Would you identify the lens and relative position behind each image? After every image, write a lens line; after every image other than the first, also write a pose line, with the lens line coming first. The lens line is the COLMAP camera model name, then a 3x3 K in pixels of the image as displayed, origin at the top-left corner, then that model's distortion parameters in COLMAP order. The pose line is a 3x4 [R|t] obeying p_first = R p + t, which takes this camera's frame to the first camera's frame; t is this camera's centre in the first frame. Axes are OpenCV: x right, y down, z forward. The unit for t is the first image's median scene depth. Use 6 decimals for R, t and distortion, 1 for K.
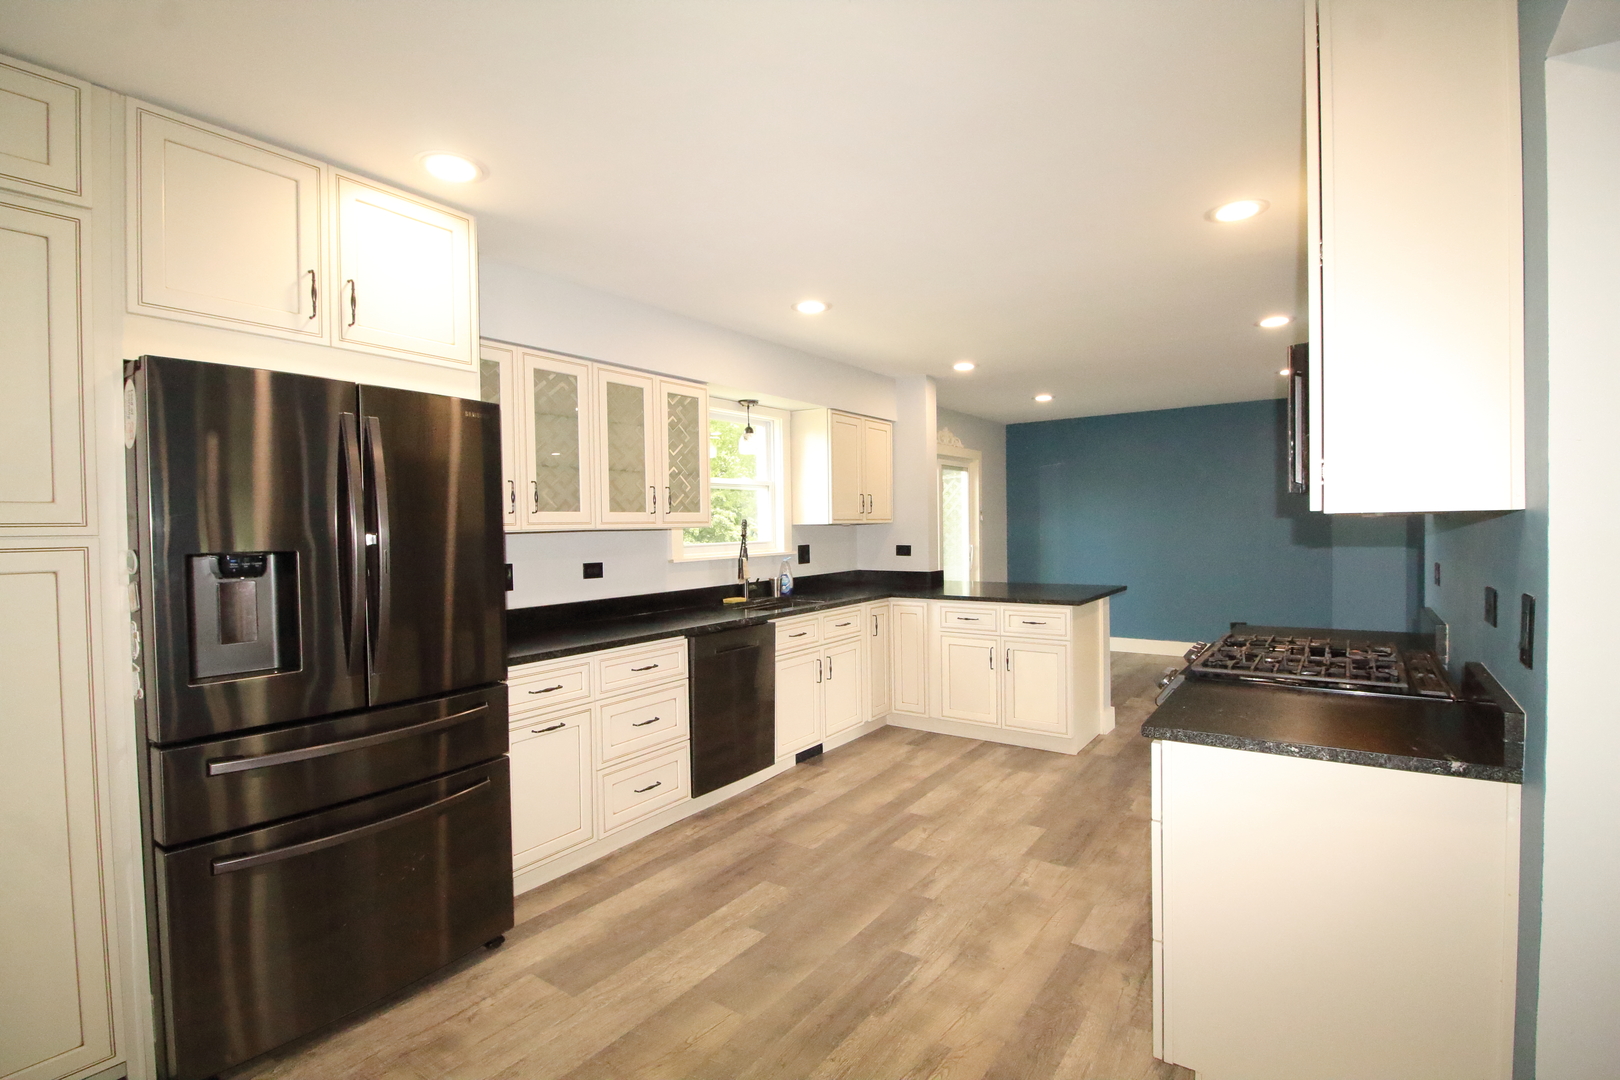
lens RADIAL K [[755.8, 0, 809.2], [0, 755.8, 535.9], [0, 0, 1]] dist [-0.017675, -0.001552]
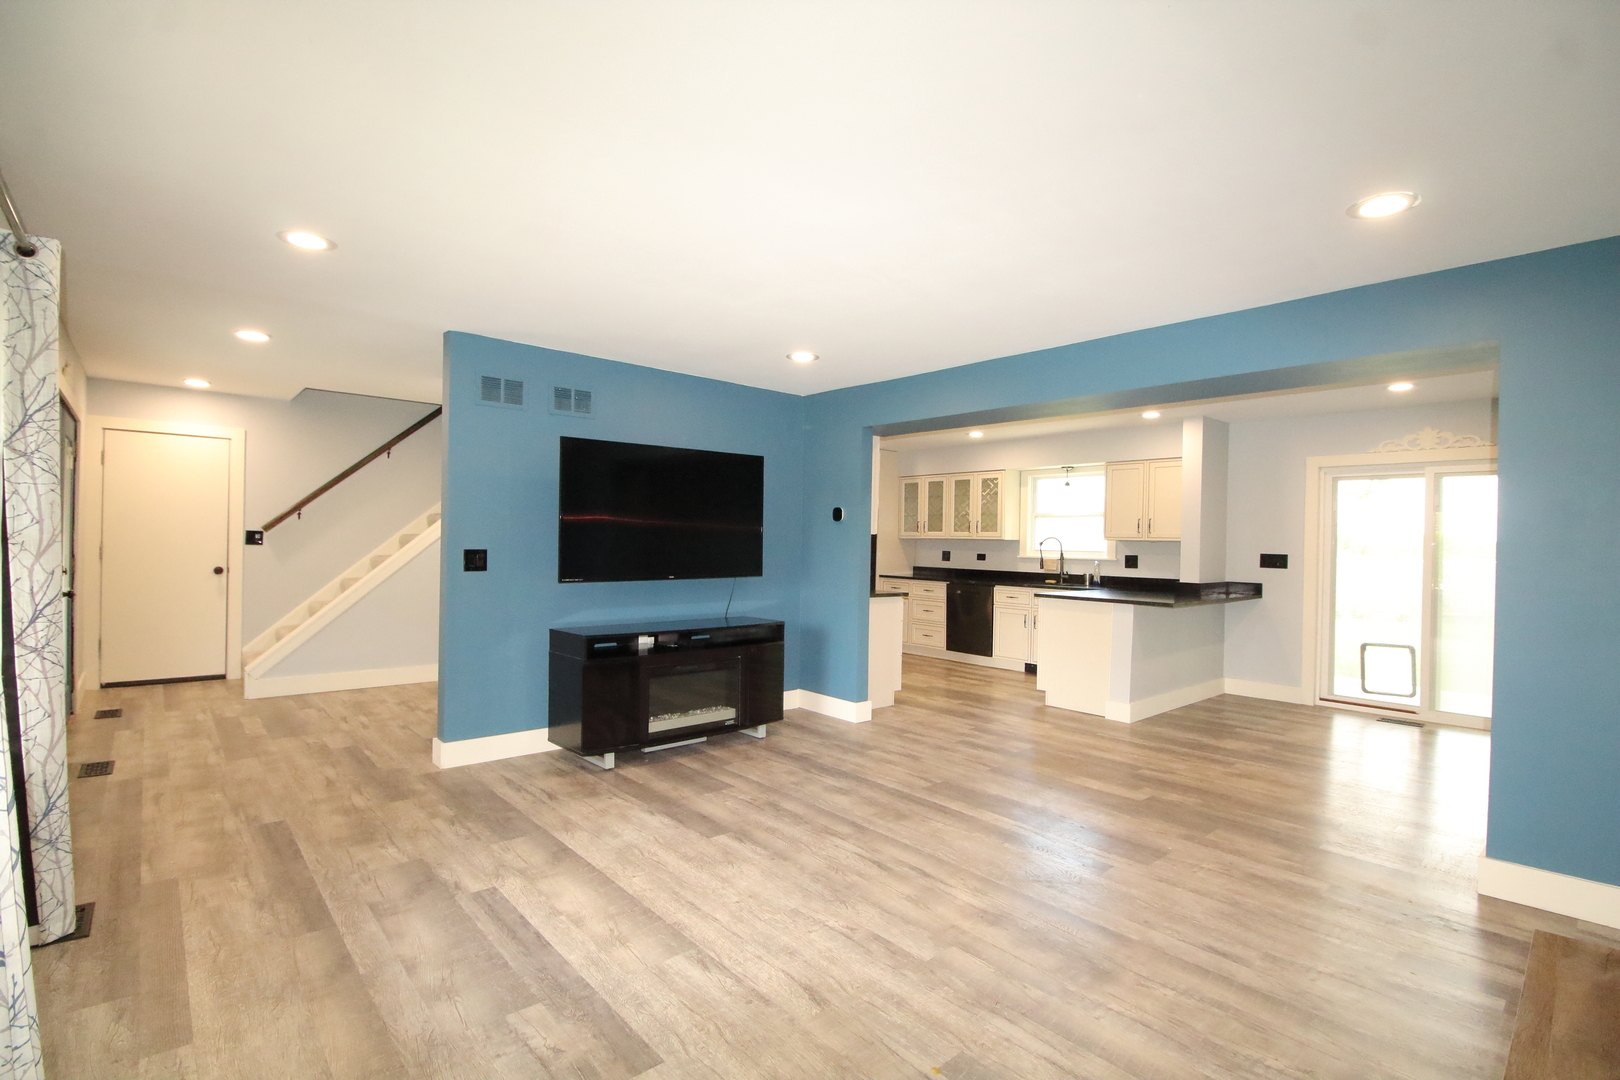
lens RADIAL K [[755.8, 0, 809.1], [0, 755.8, 541.7], [0, 0, 1]] dist [-0.017675, -0.001552]
pose [[-0.219944, 0.013359, -0.975421, 2.097018], [-0.032261, 0.999260, 0.020960, -0.032646], [0.974979, 0.036078, -0.219351, 0.991133]]
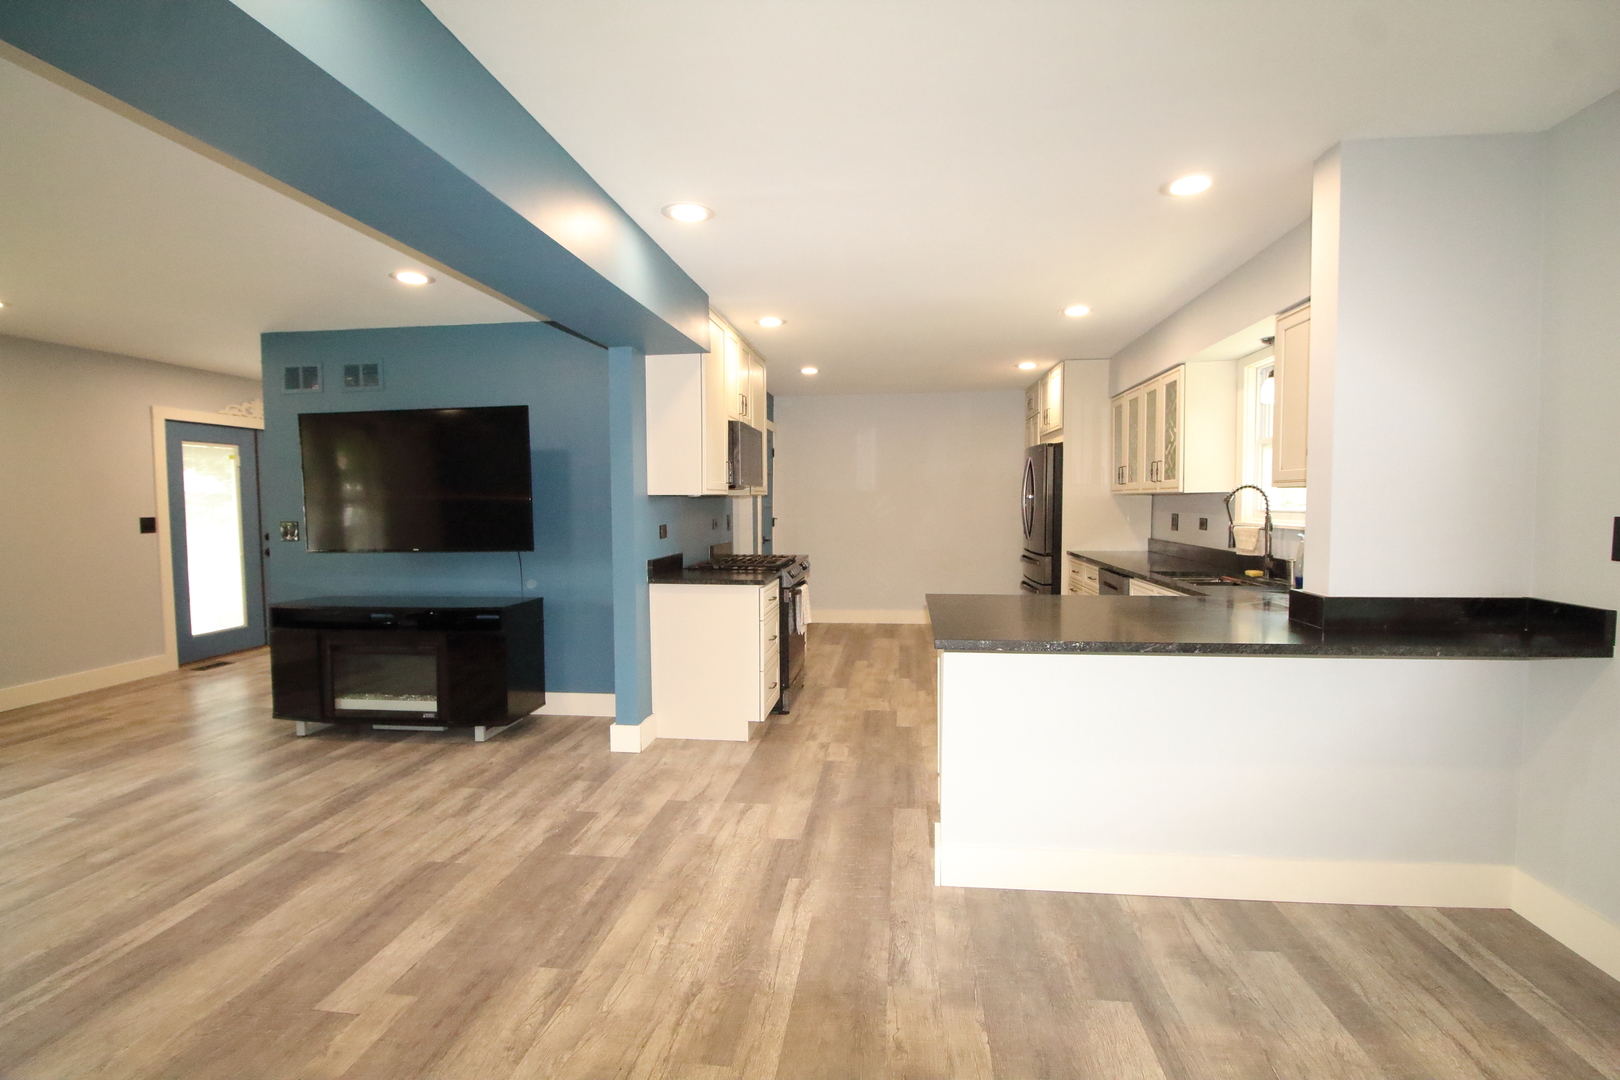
lens RADIAL K [[755.8, 0, 813.1], [0, 755.8, 542.2], [0, 0, 1]] dist [-0.017675, -0.001552]
pose [[-0.872438, 0.049582, -0.486203, 0.936089], [0.014497, 0.997028, 0.075661, -0.030888], [0.488509, 0.058961, -0.870564, 1.819818]]
